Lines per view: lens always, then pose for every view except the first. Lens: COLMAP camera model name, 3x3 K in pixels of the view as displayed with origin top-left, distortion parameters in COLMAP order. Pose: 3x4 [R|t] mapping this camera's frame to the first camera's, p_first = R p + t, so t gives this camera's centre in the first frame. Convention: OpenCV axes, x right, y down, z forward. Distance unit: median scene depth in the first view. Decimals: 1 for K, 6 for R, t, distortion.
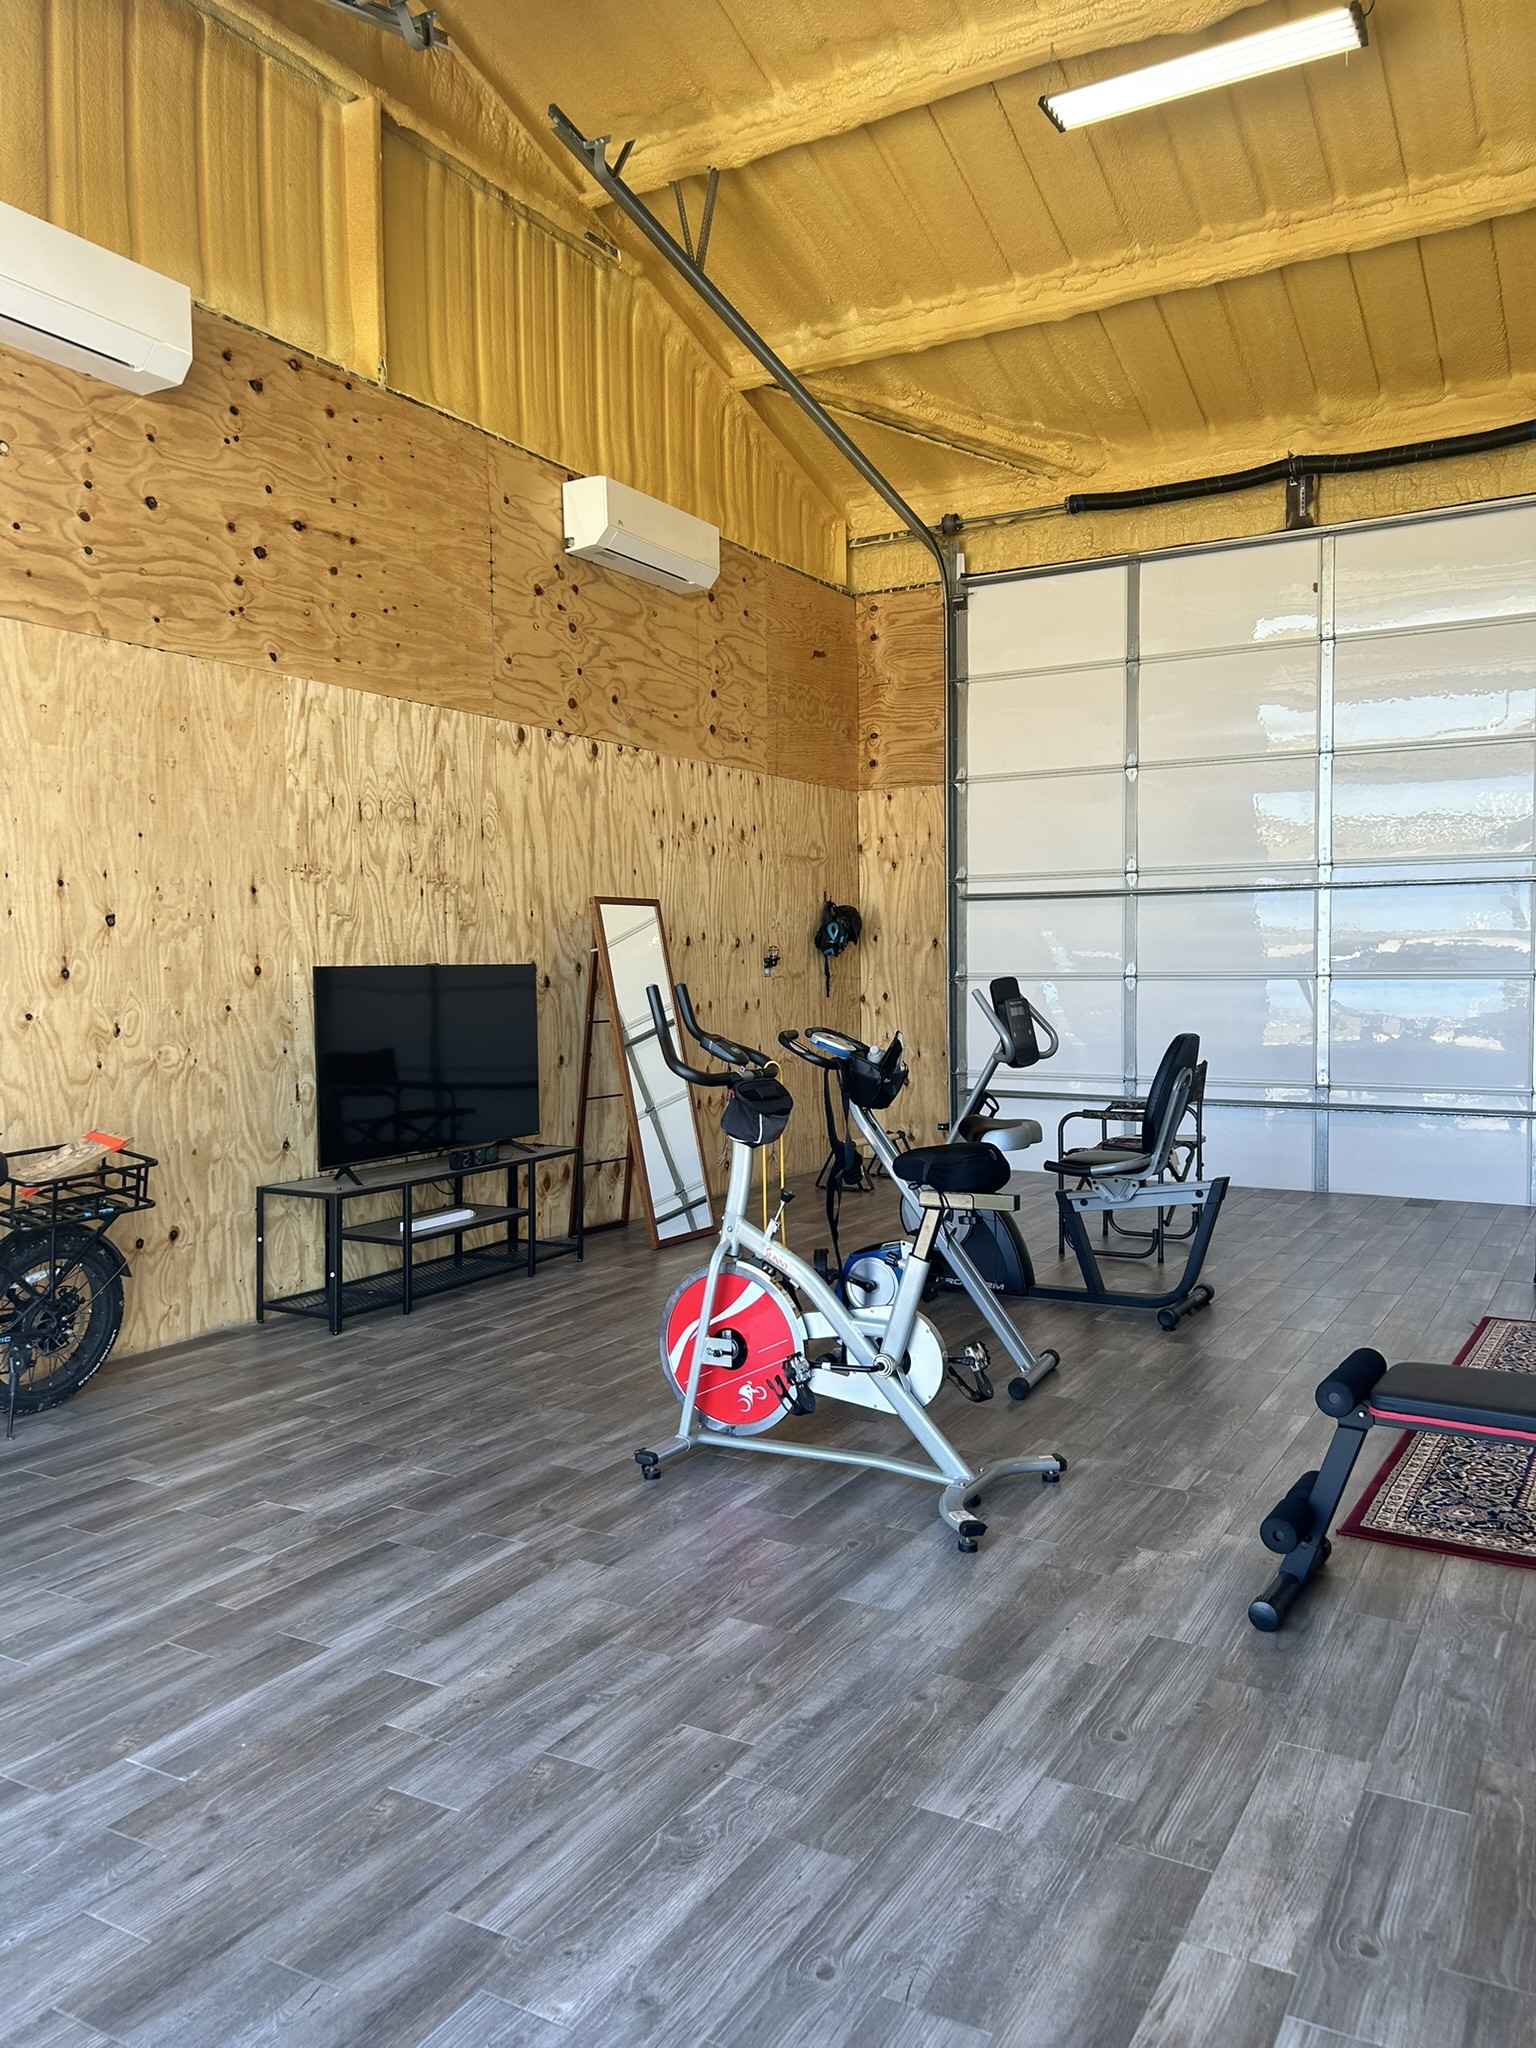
lens RADIAL K [[1522.4, 0, 761.2], [0, 1522.4, 1014.0], [0, 0, 1]] dist [0.052343, -0.051613]
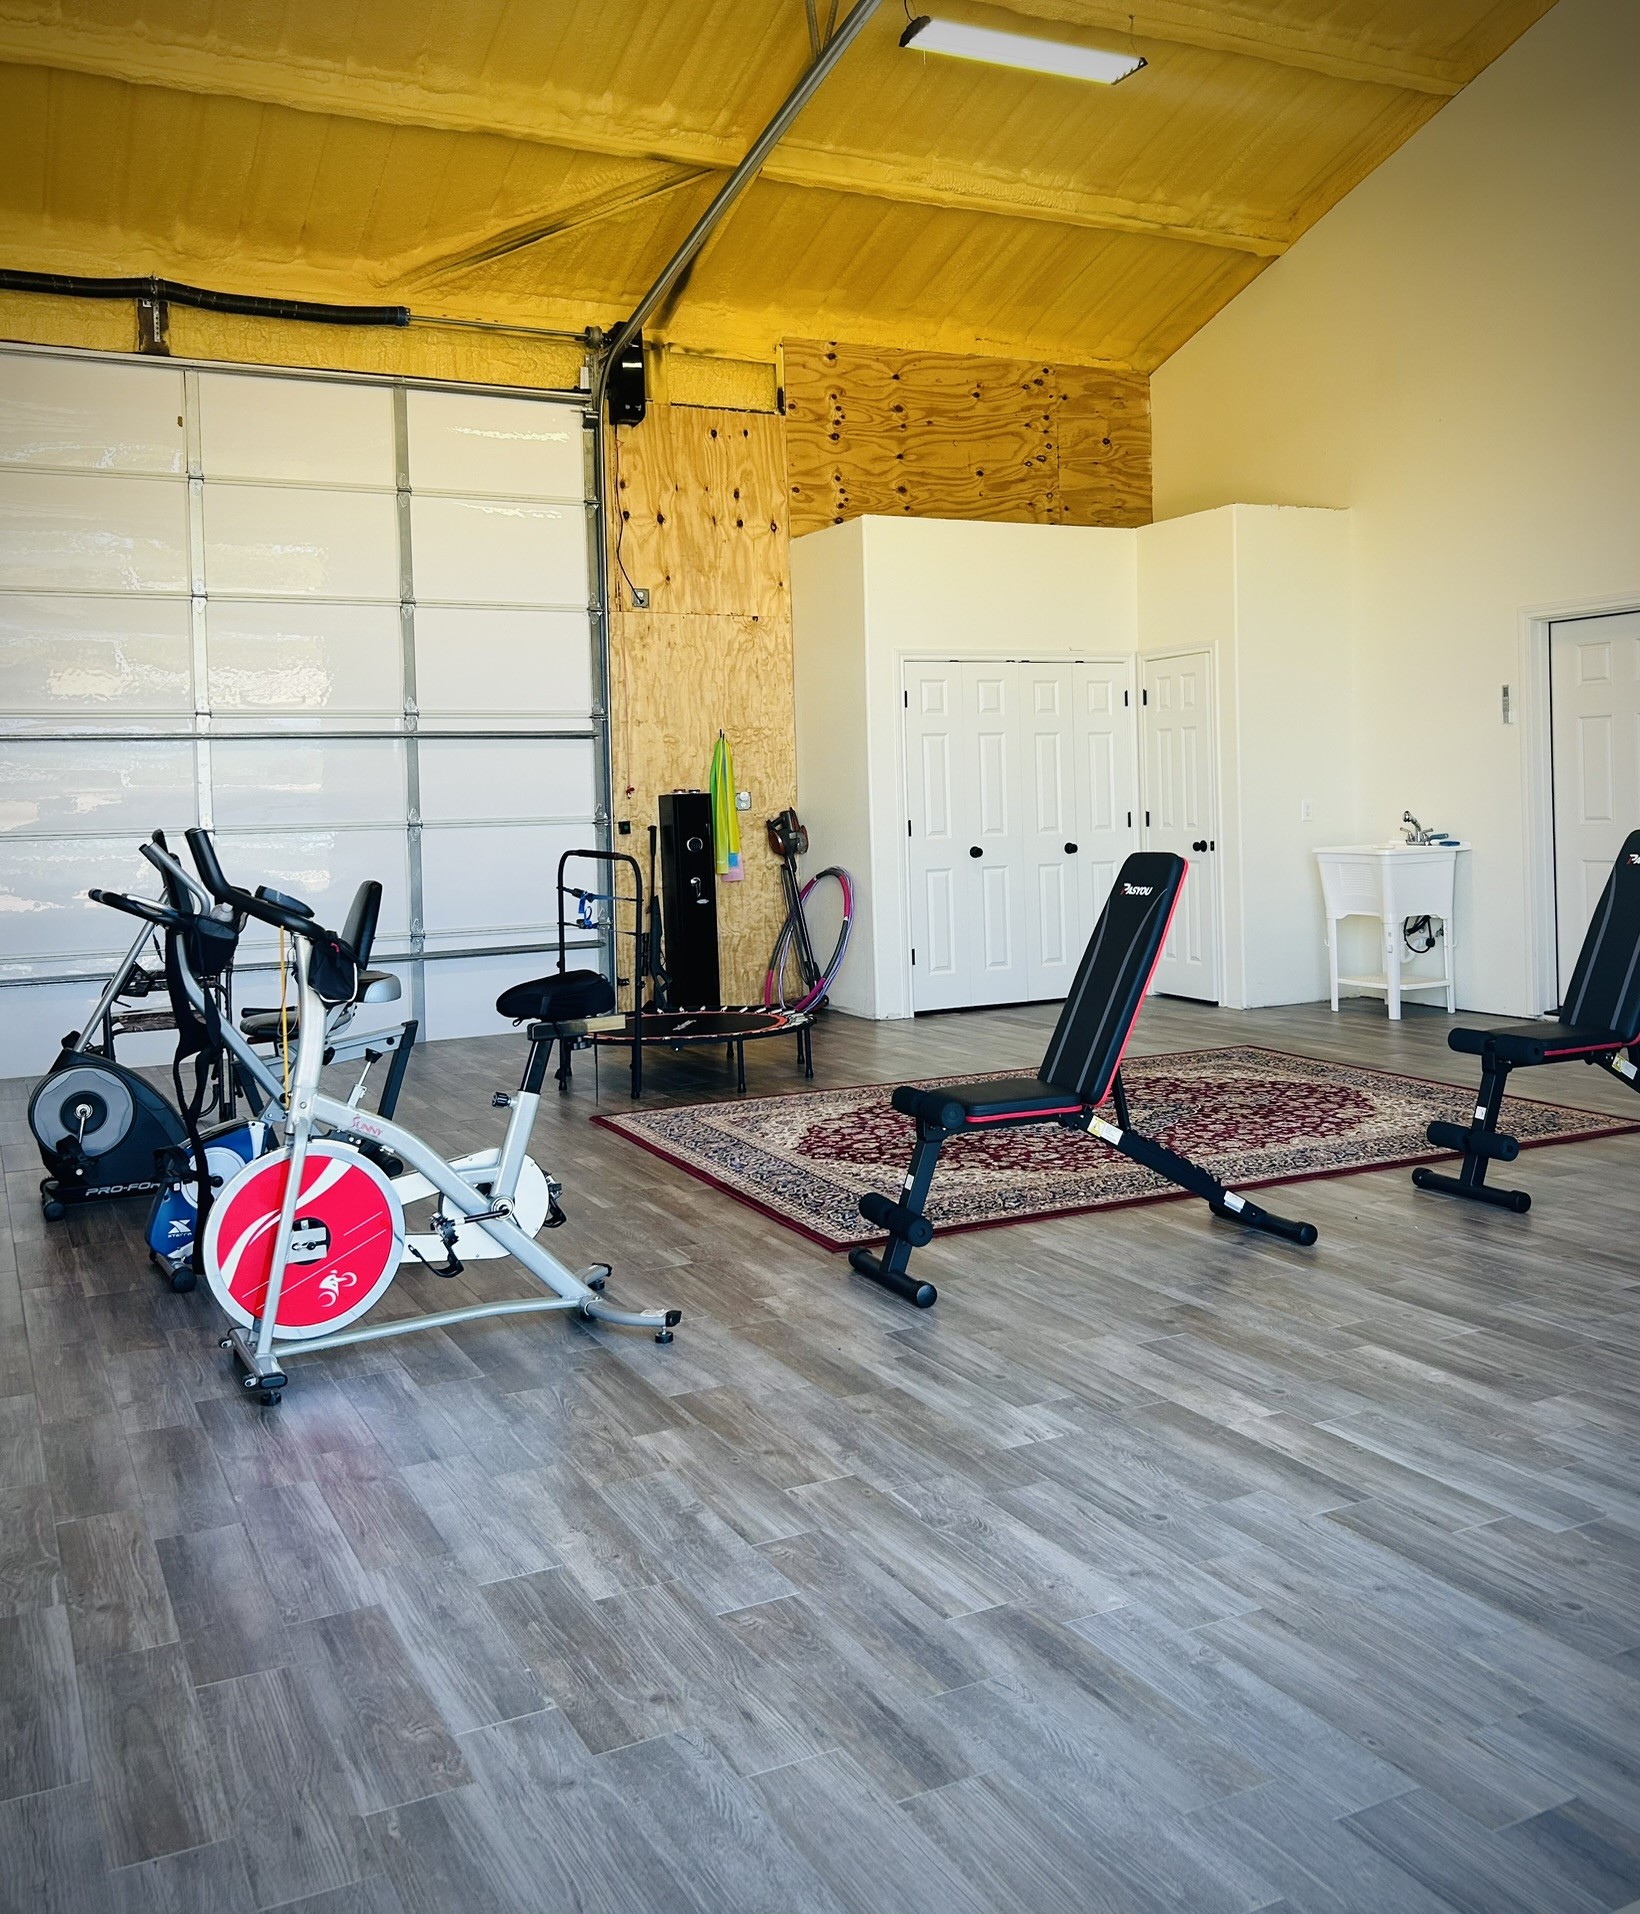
lens RADIAL K [[1758.0, 0, 819.1], [0, 1758.0, 829.4], [0, 0, 1]] dist [0.019885, -0.001046]
pose [[0.548547, -0.020565, 0.835867, -0.971182], [0.051017, 0.998658, -0.008910, 0.008860], [-0.834562, 0.047531, 0.548860, 0.250833]]
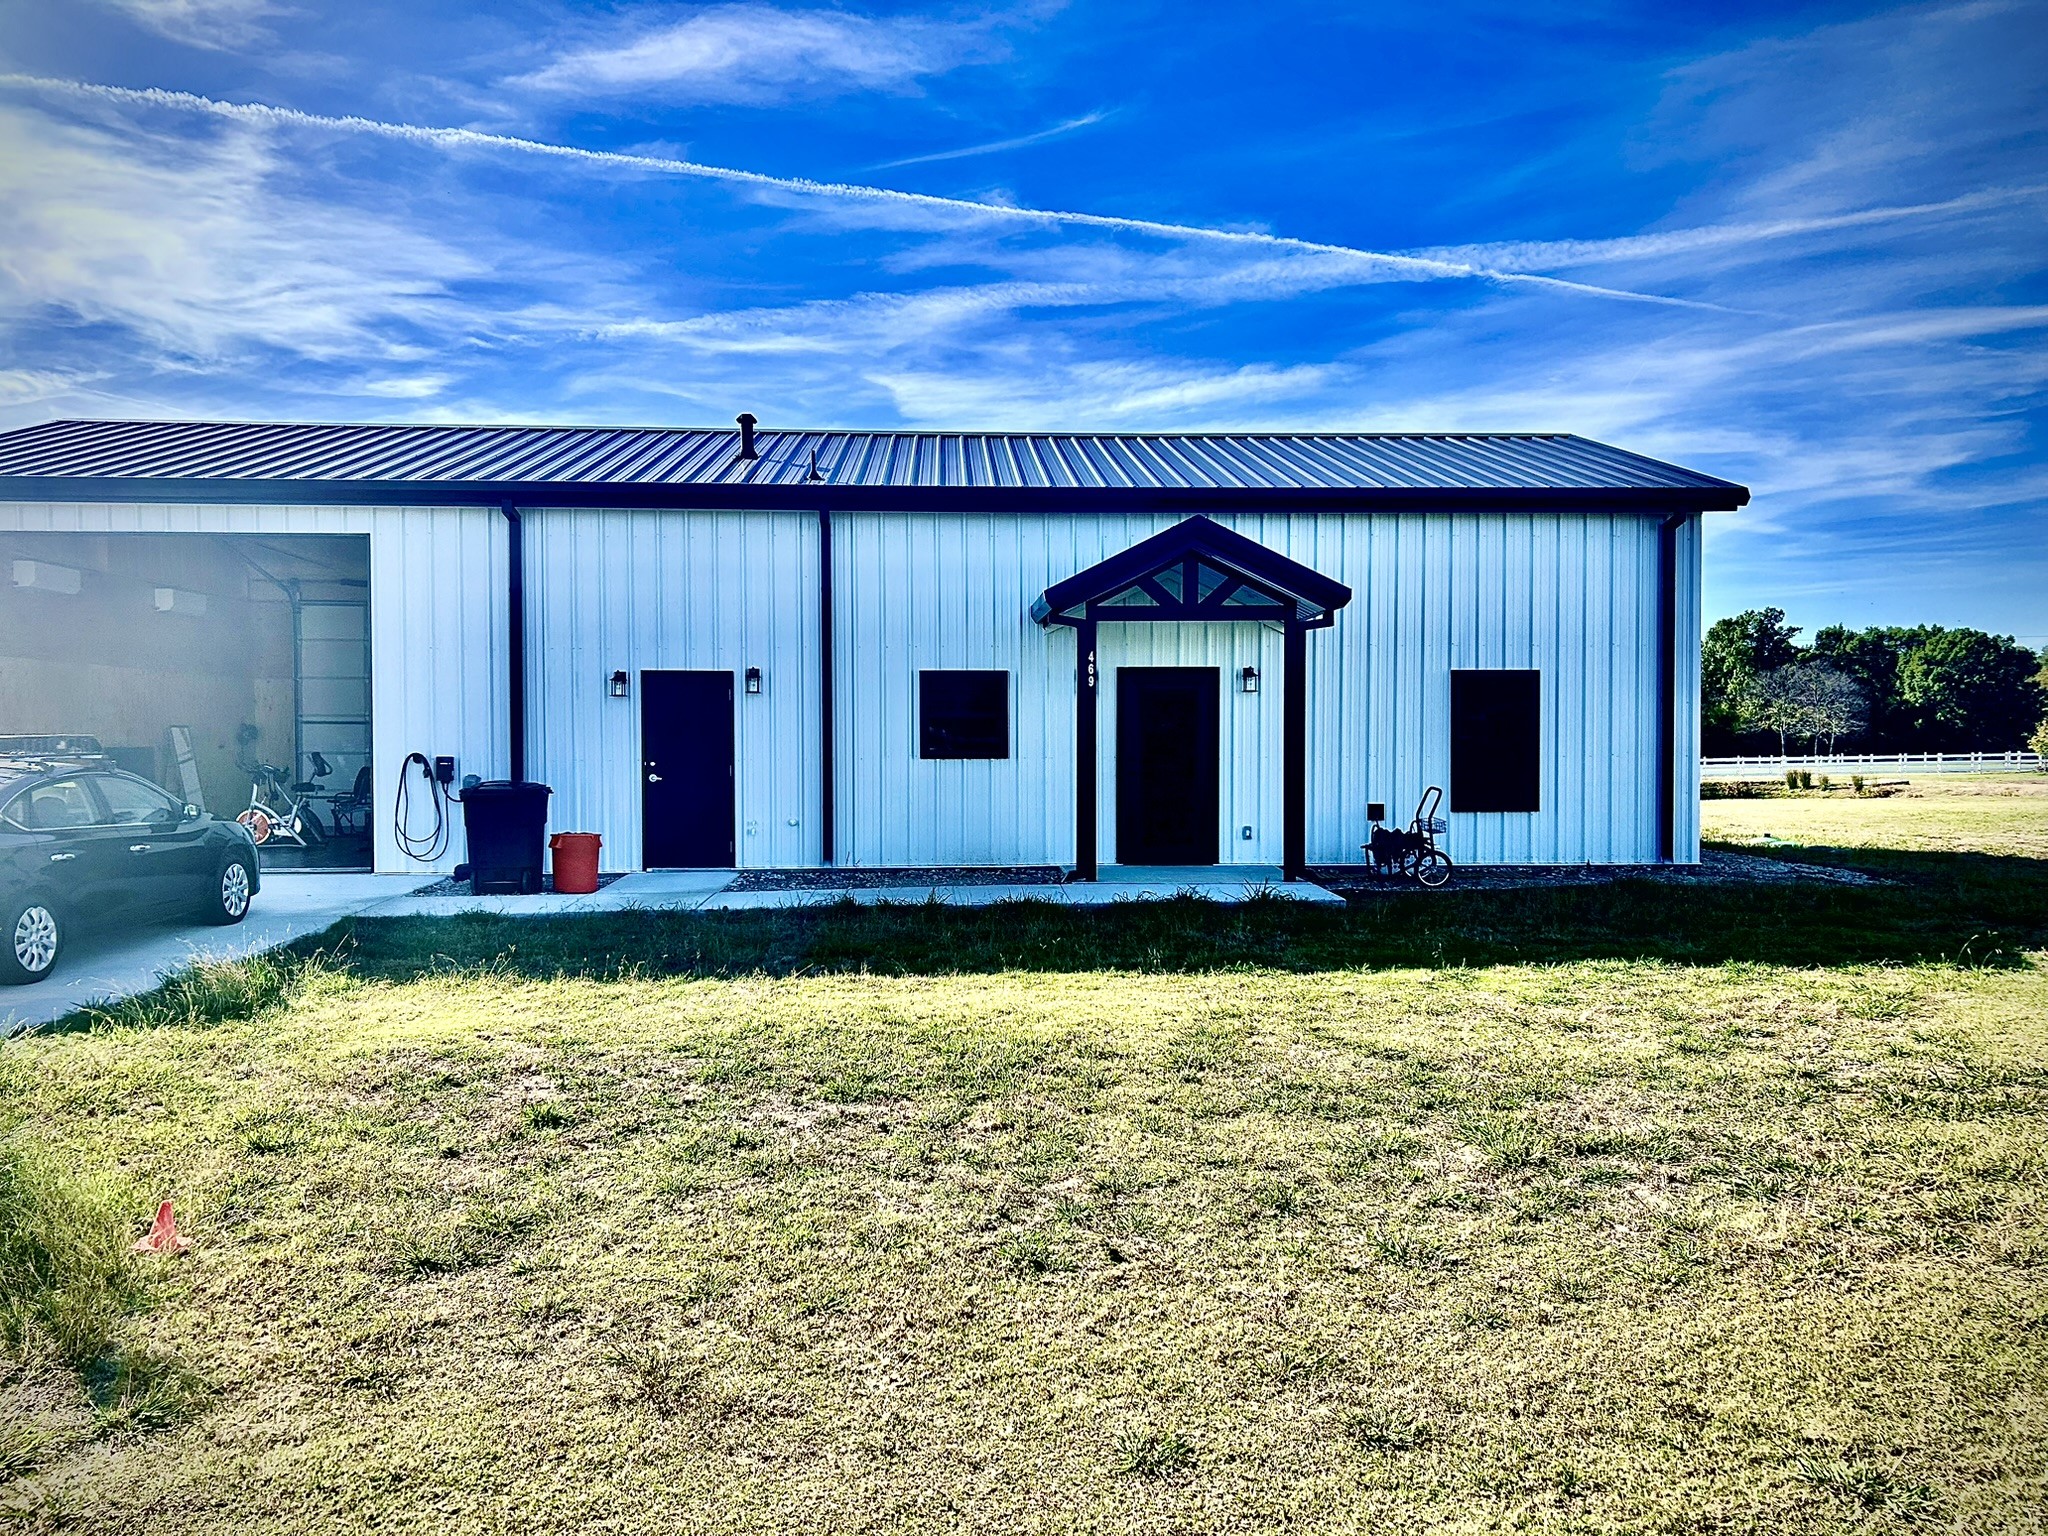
lens RADIAL K [[1522.4, 0, 1024.0], [0, 1522.4, 768.0], [0, 0, 1]] dist [0.052343, -0.051613]
pose [[0.836731, -0.003774, 0.547601, -0.863845], [0.013762, 0.999805, -0.014138, 0.177506], [-0.547441, 0.019366, 0.836620, -5.950109]]
